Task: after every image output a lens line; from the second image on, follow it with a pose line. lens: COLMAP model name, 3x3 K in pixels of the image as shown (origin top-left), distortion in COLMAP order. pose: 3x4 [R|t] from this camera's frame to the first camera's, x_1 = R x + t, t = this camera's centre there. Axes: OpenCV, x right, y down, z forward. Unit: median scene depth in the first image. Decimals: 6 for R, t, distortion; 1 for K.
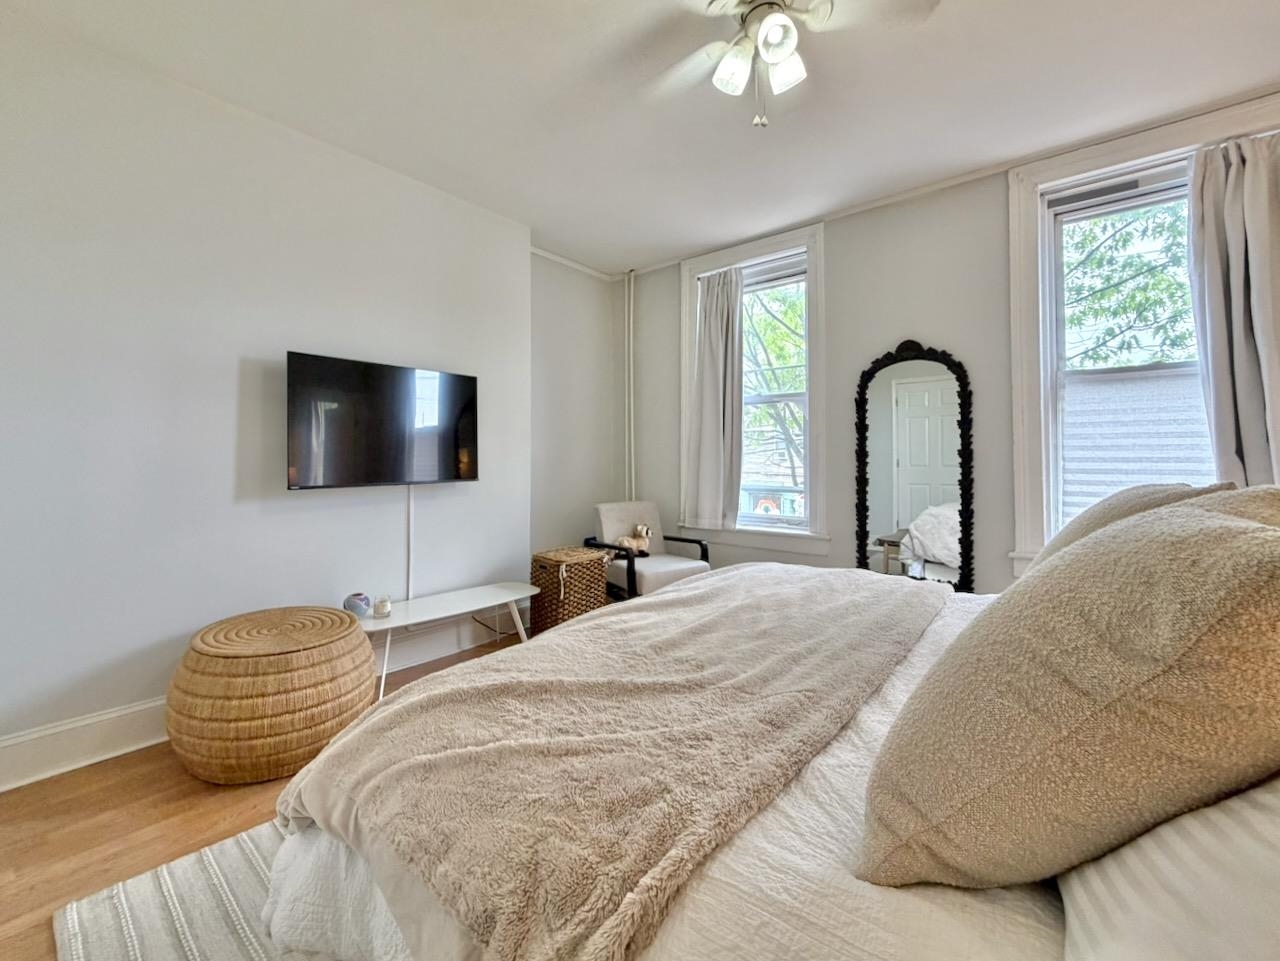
lens RADIAL K [[531.0, 0, 612.0], [0, 531.0, 450.6], [0, 0, 1]] dist [-0.000136, -0.000043]
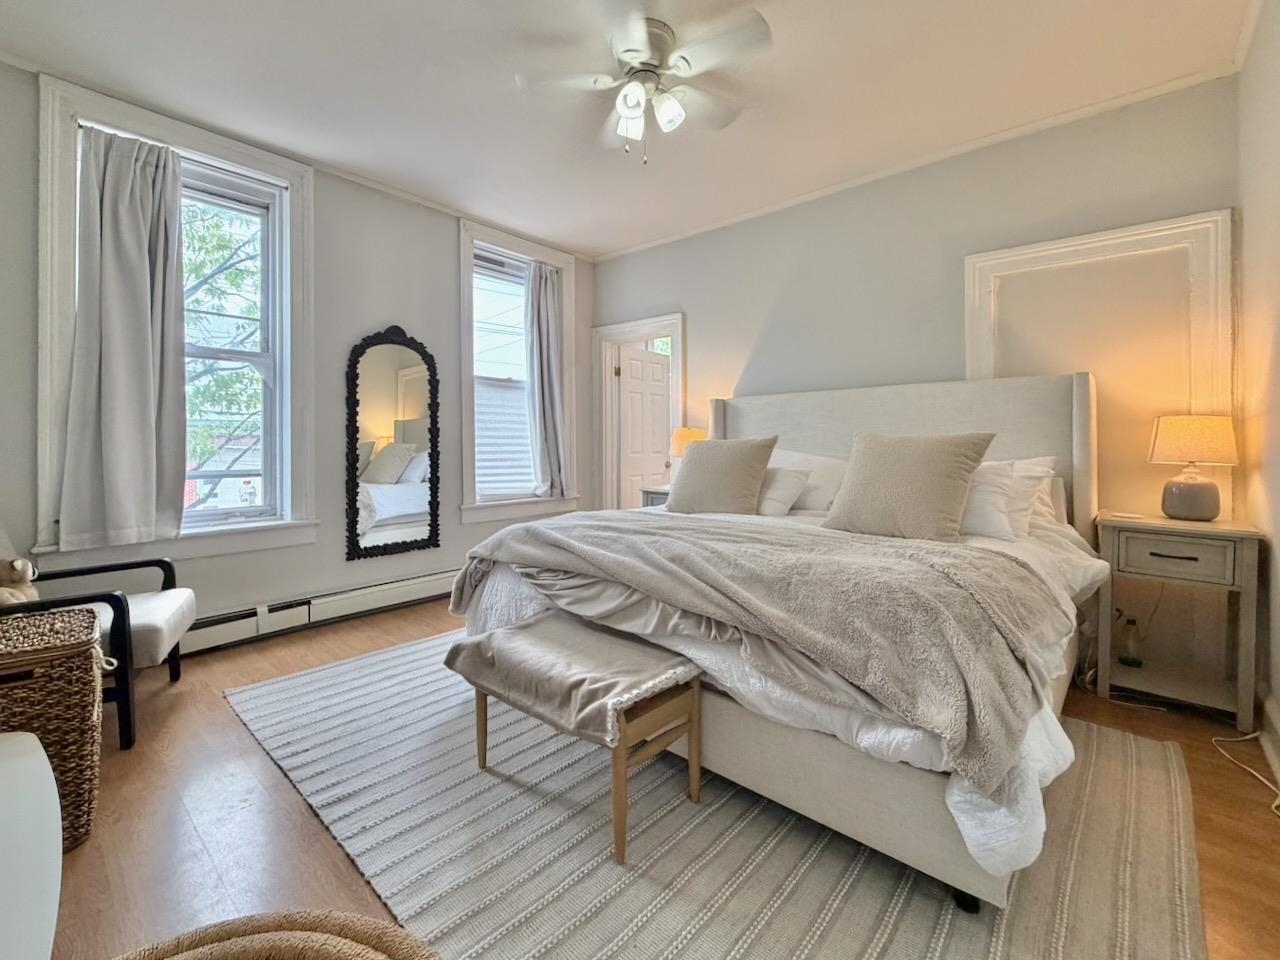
lens RADIAL K [[553.5, 0, 640.1], [0, 553.5, 443.7], [0, 0, 1]] dist [0.001071, -0.000014]
pose [[0.008442, 0.006377, 0.999944, -0.571961], [-0.003598, 0.999973, -0.006347, 0.039138], [-0.999958, -0.003545, 0.008465, 0.484733]]
